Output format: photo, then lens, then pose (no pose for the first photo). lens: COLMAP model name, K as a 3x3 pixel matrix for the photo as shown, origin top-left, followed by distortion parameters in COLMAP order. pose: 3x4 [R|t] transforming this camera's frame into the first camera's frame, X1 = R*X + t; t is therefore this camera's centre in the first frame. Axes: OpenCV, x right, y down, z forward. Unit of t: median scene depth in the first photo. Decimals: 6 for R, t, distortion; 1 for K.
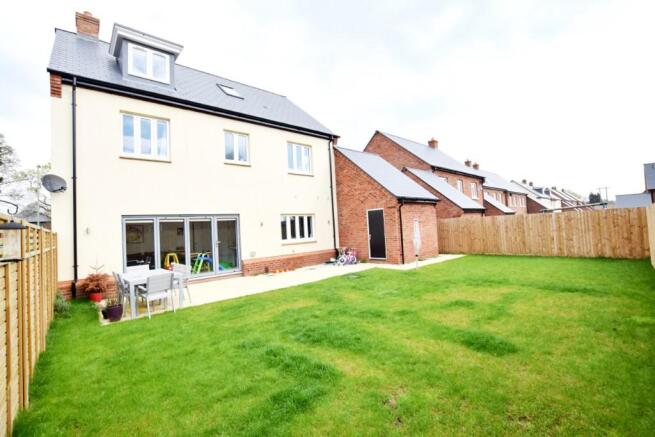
lens RADIAL K [[288.4, 0, 325.1], [0, 288.4, 215.6], [0, 0, 1]] dist [-0.027424, 0.000131]
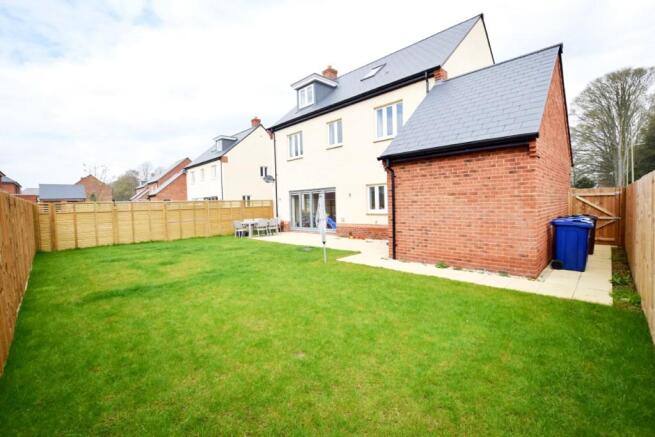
lens RADIAL K [[288.4, 0, 325.1], [0, 288.4, 215.6], [0, 0, 1]] dist [-0.027424, 0.000131]
pose [[0.057057, 0.091879, -0.994134, 0.869940], [0.073726, 0.992650, 0.095974, -0.005814], [0.995645, -0.078770, 0.049864, 0.780810]]
